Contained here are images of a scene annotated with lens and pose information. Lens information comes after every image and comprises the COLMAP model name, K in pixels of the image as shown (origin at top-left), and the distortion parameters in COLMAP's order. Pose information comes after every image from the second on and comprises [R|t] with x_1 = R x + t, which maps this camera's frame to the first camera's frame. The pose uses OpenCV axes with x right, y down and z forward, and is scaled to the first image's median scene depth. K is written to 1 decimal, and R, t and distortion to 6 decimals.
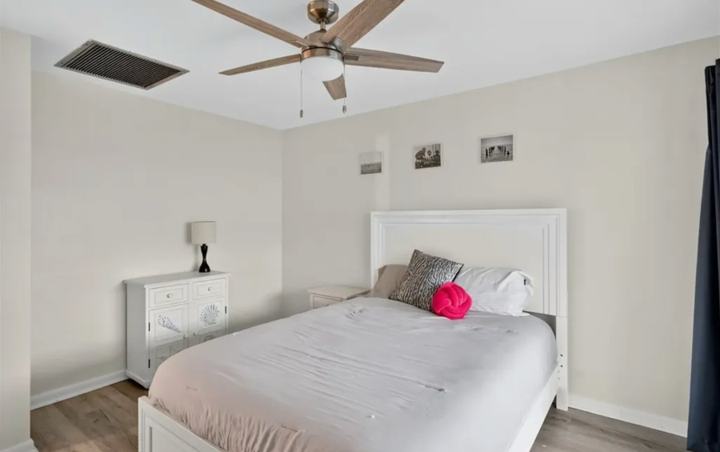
lens RADIAL K [[368.6, 0, 360.8], [0, 368.6, 216.9], [0, 0, 1]] dist [-0.000715, 0.000008]
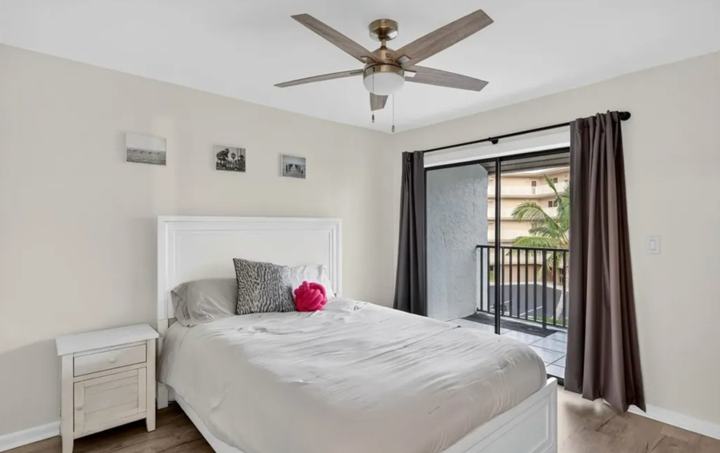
lens RADIAL K [[370.9, 0, 360.0], [0, 370.9, 226.5], [0, 0, 1]] dist [-0.001019, -0.000081]
pose [[0.218244, 0.001458, 0.975893, -0.703684], [0.000543, 0.999999, -0.001616, 0.009956], [-0.975894, 0.000883, 0.218243, 0.499627]]
